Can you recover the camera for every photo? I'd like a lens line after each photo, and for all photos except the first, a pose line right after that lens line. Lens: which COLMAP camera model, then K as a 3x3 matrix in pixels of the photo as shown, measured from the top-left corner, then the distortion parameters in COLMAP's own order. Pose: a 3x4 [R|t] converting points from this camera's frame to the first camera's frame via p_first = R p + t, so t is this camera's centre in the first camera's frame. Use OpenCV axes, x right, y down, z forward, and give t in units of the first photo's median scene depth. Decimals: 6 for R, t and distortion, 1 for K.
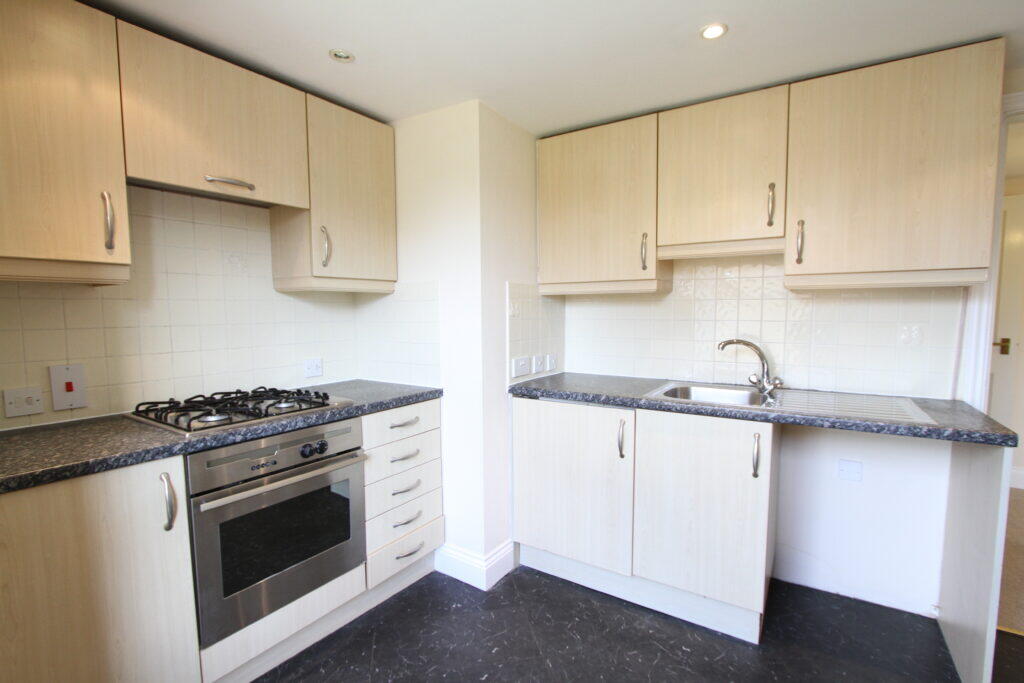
lens RADIAL K [[488.0, 0, 527.8], [0, 488.0, 346.9], [0, 0, 1]] dist [-0.001996, -0.000498]
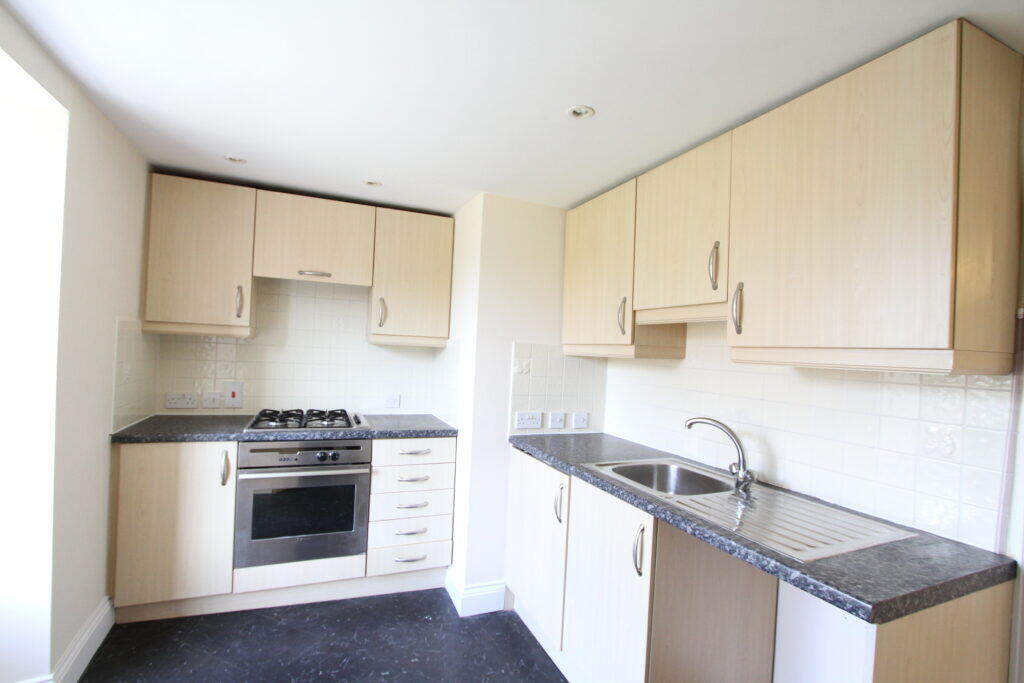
lens RADIAL K [[488.0, 0, 527.8], [0, 488.0, 346.9], [0, 0, 1]] dist [-0.001996, -0.000498]
pose [[0.821702, 0.040889, -0.568448, 0.721731], [-0.096807, 0.992942, -0.068513, -0.056044], [0.561635, 0.111327, 0.819861, 0.115318]]
